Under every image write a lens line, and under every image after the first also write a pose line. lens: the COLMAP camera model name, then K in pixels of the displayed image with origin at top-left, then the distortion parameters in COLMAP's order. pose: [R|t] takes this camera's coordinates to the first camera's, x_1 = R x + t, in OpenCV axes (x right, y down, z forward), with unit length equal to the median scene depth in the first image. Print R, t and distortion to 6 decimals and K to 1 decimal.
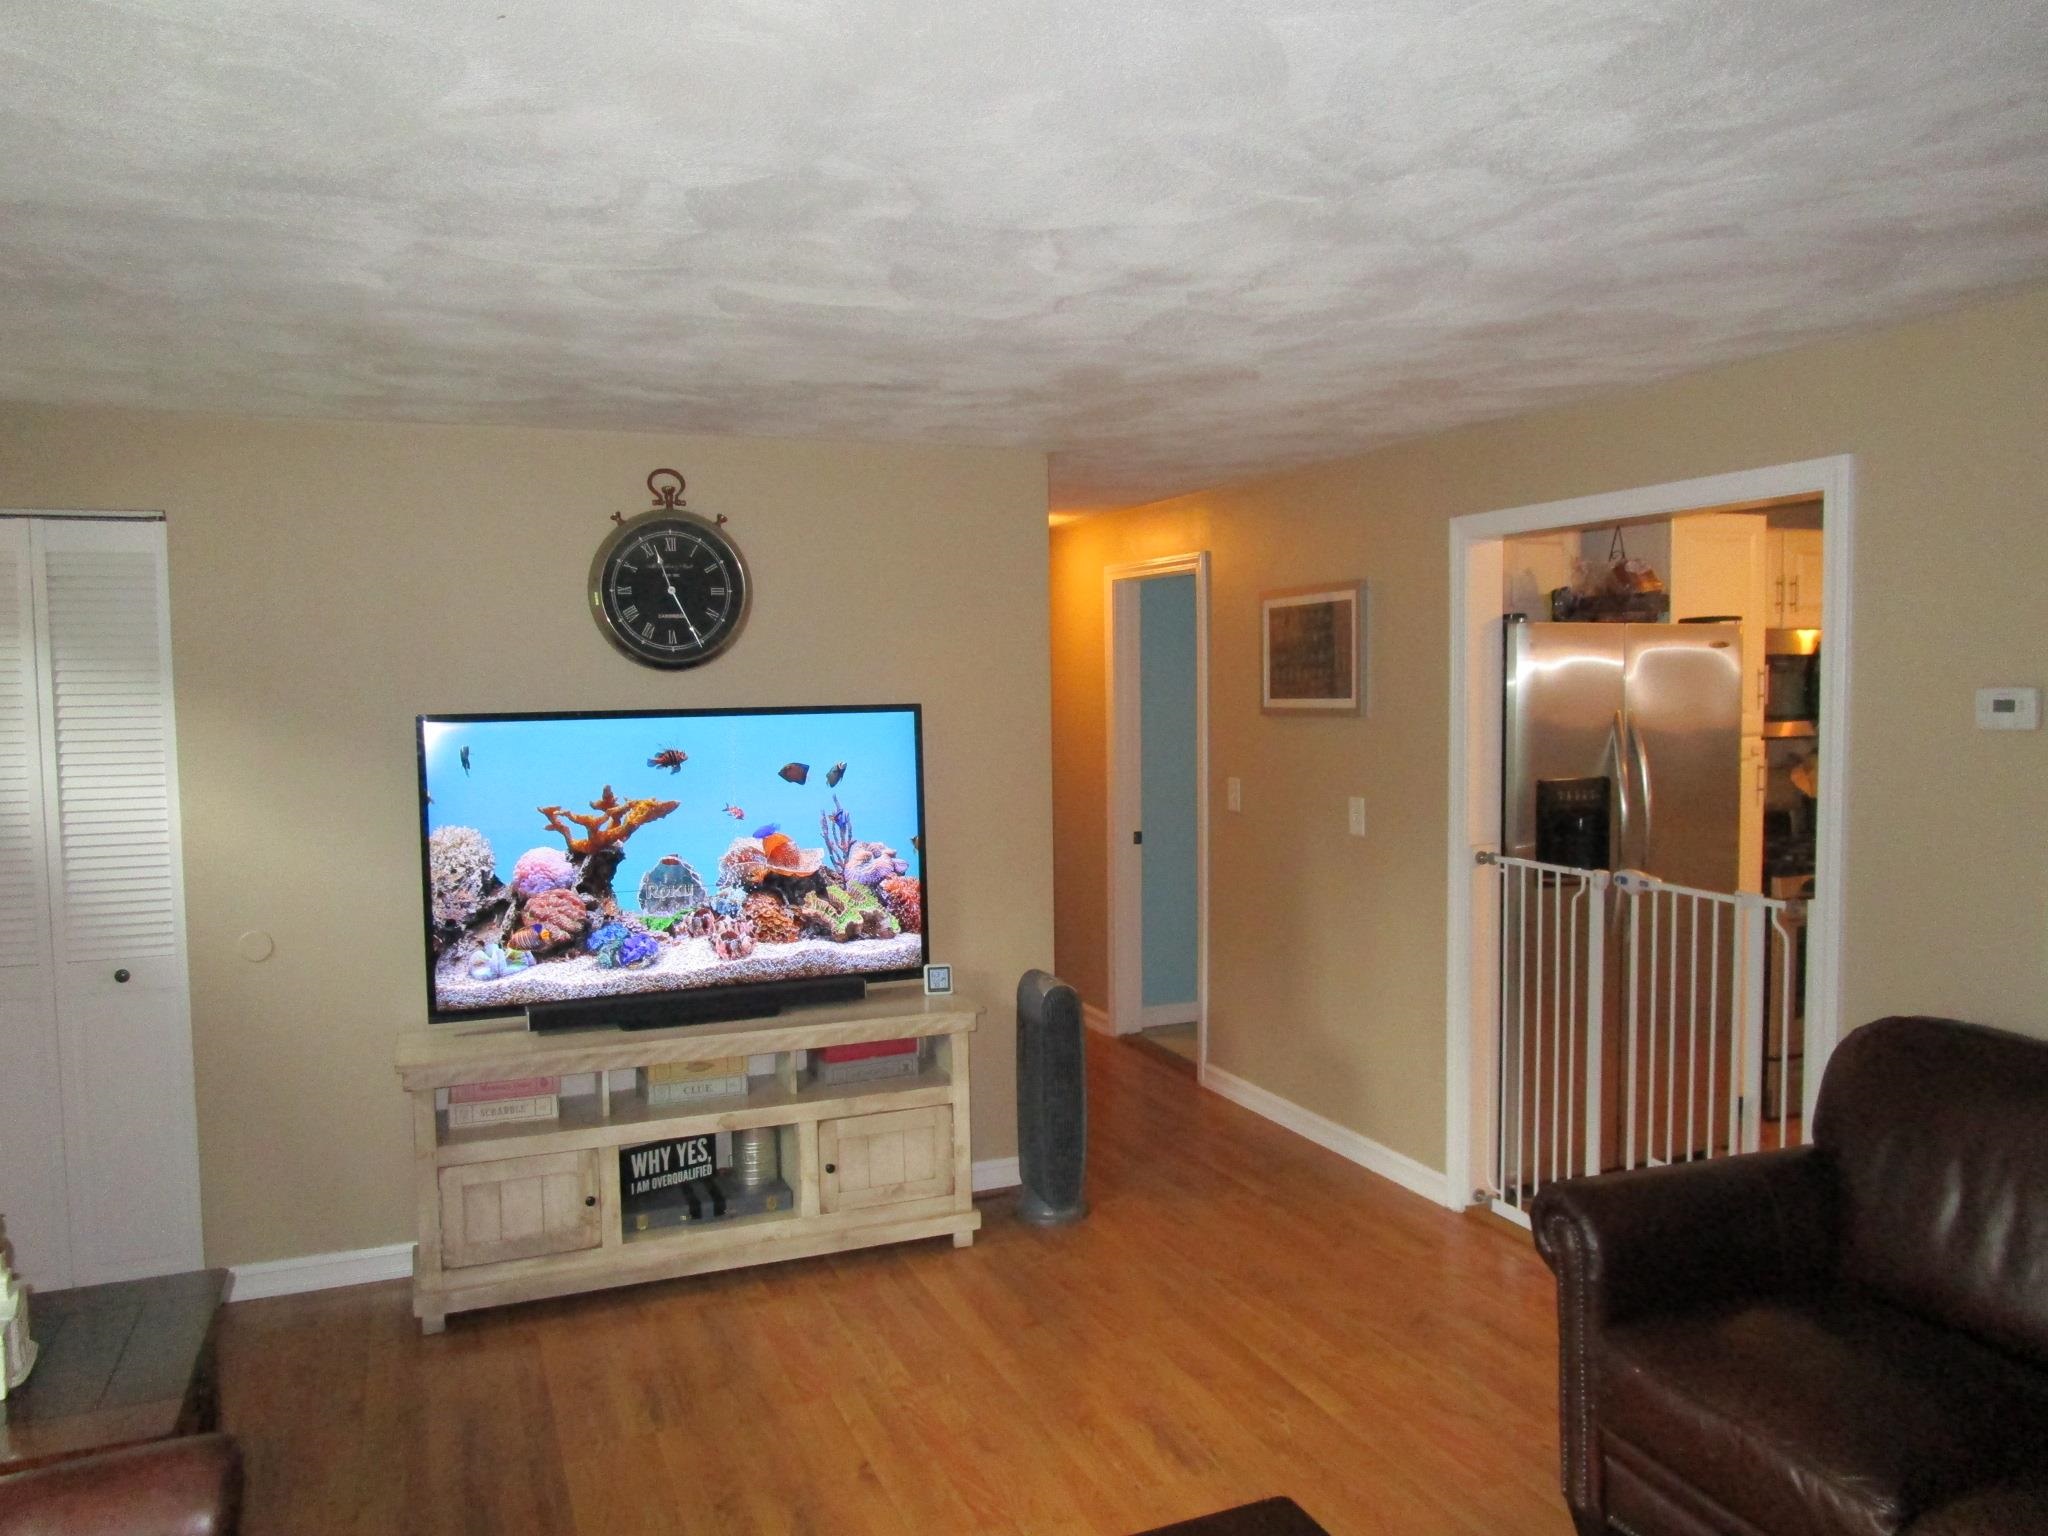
lens RADIAL K [[1476.6, 0, 1022.2], [0, 1476.6, 756.4], [0, 0, 1]] dist [-0.013561, -0.002716]
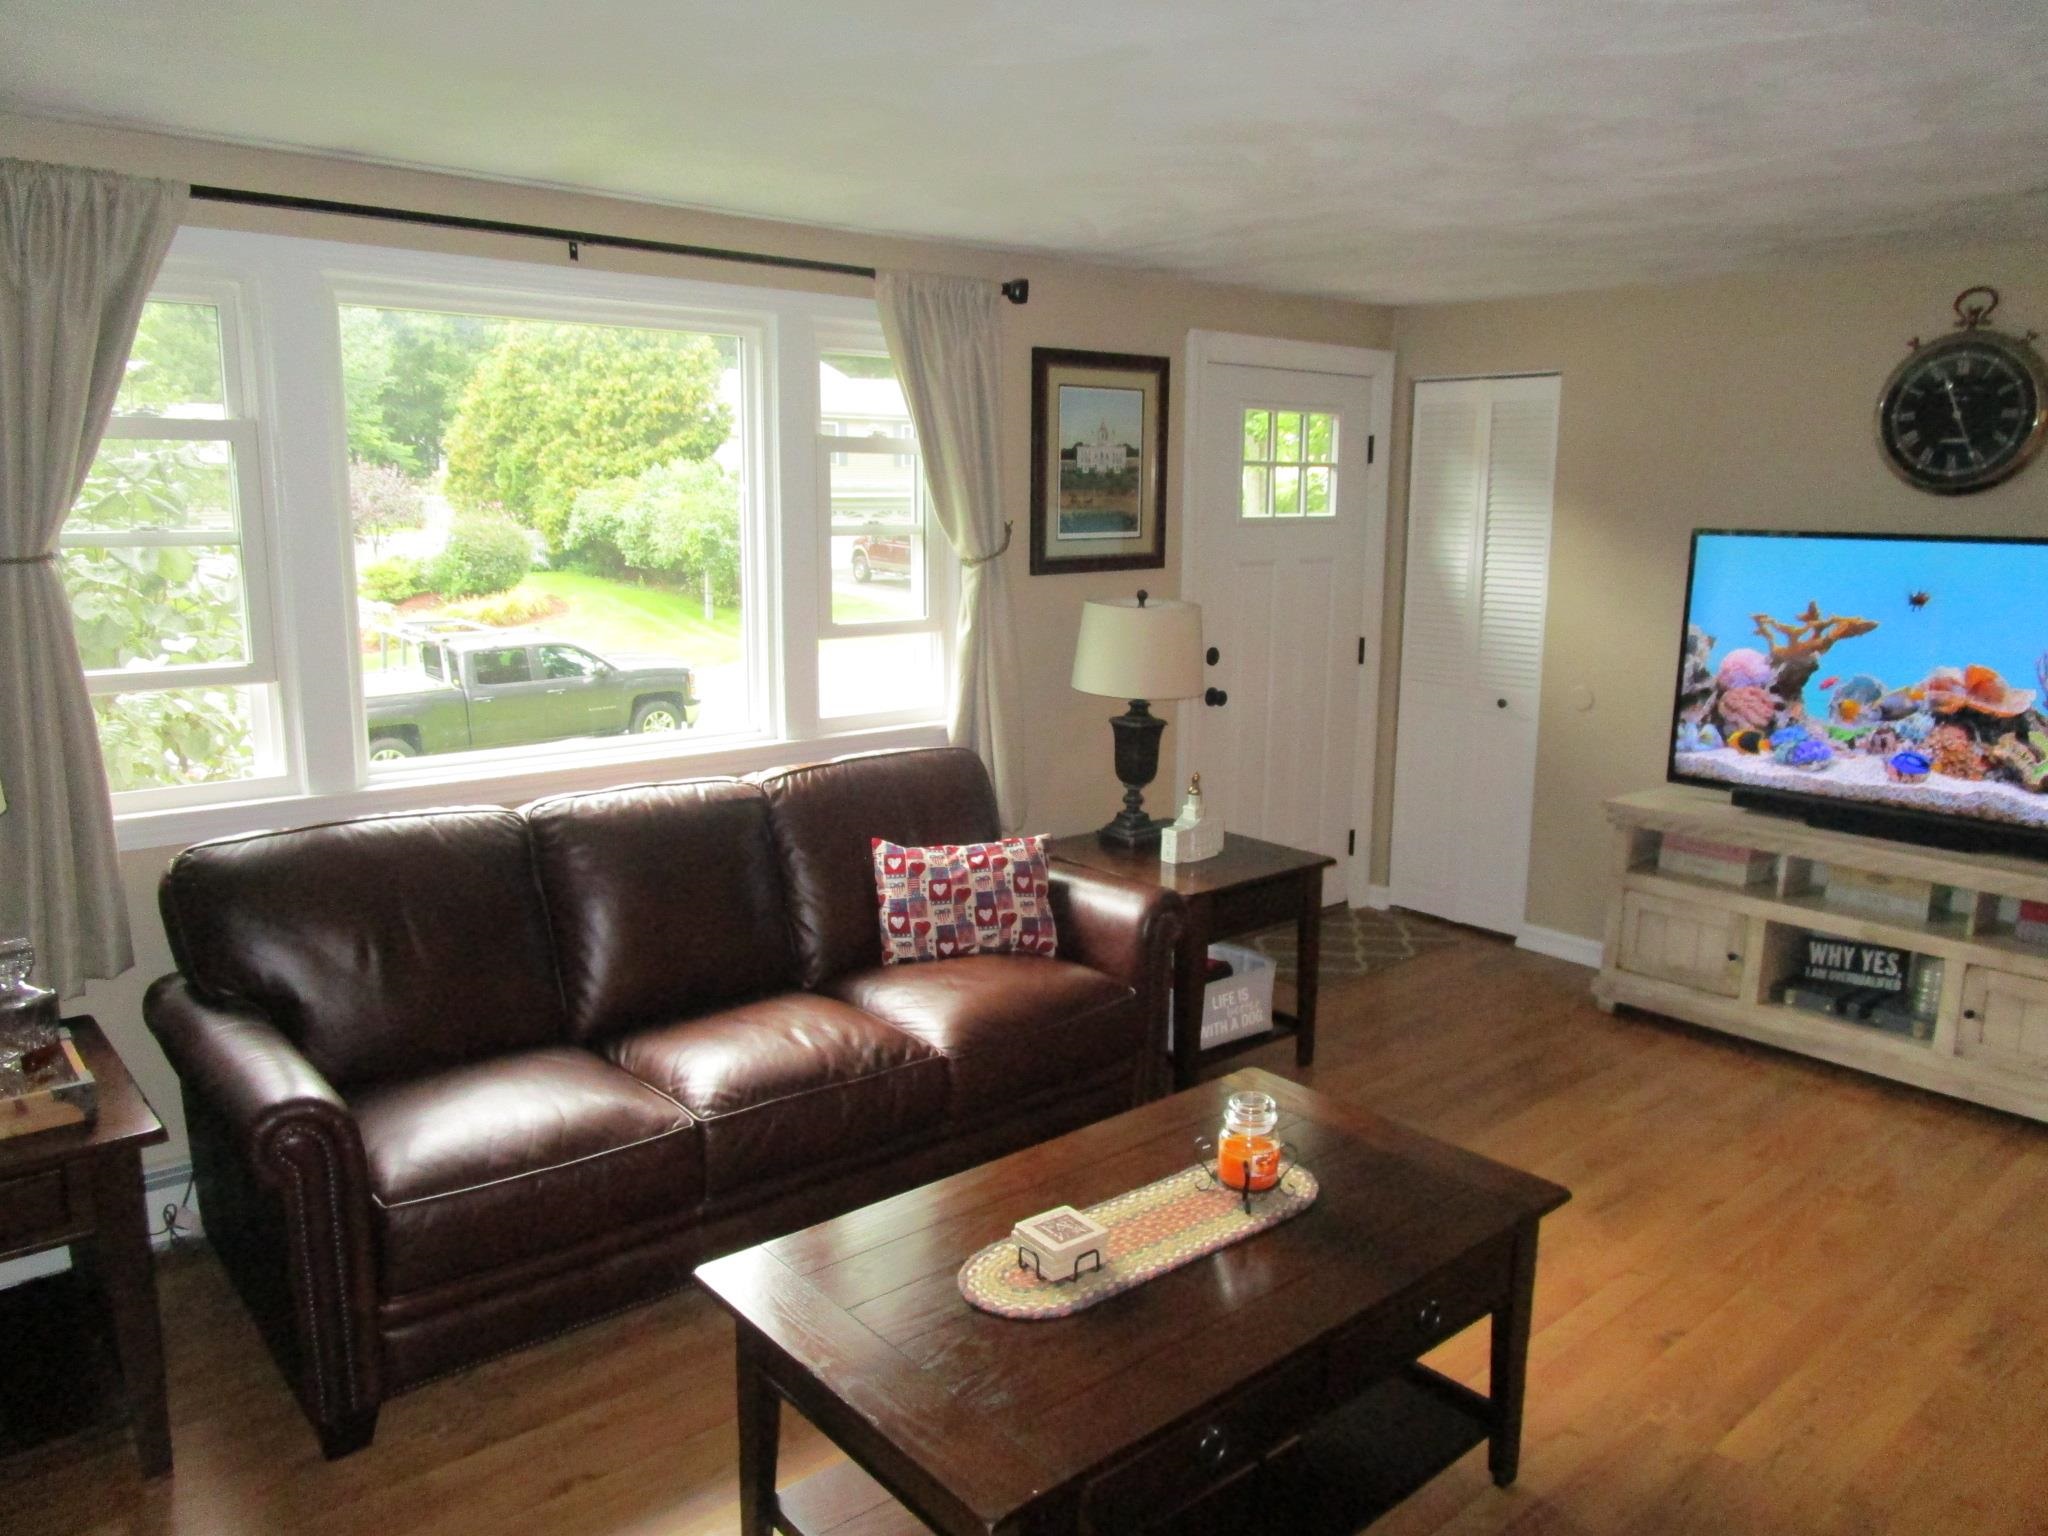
lens RADIAL K [[1461.1, 0, 1018.9], [0, 1461.1, 766.7], [0, 0, 1]] dist [-0.031744, 0.008072]
pose [[0.308290, 0.191484, -0.931821, 0.550934], [-0.062602, 0.981493, 0.180979, -0.016674], [0.949230, 0.002540, 0.314572, 0.101372]]
